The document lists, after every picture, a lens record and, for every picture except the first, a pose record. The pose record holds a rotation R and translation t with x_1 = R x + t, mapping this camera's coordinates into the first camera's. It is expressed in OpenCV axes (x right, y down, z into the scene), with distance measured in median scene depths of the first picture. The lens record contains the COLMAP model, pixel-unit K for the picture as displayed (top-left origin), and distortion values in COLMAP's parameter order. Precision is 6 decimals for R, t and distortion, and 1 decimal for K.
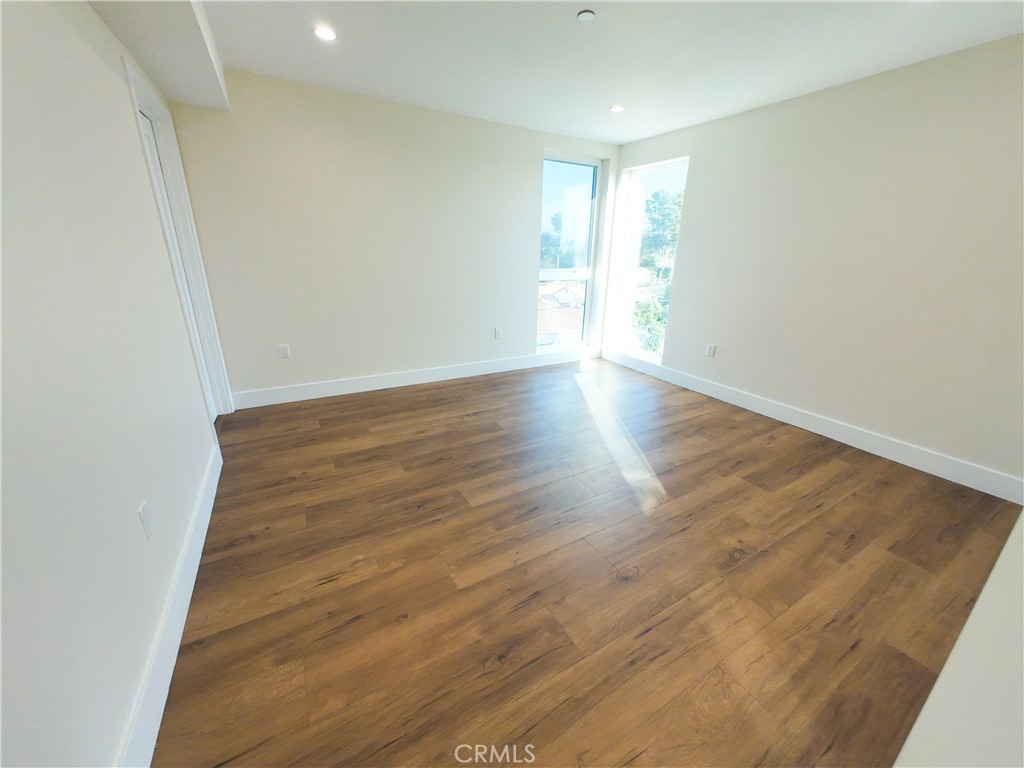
lens RADIAL K [[399.4, 0, 516.6], [0, 399.4, 376.6], [0, 0, 1]] dist [0.000112, 0.000281]
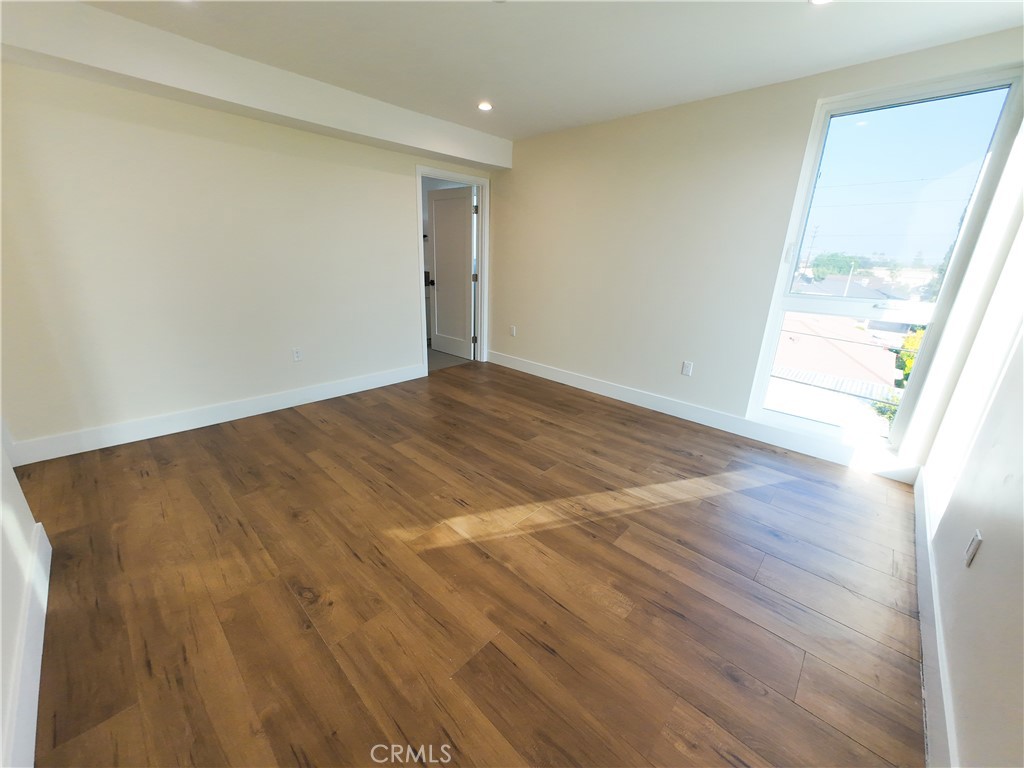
lens RADIAL K [[395.1, 0, 512.8], [0, 395.1, 383.8], [0, 0, 1]] dist [0.000022, 0.000204]
pose [[0.279022, 0.285043, -0.917004, 1.146544], [-0.311834, 0.930074, 0.194222, -0.248752], [0.908244, 0.231760, 0.348397, 0.856284]]
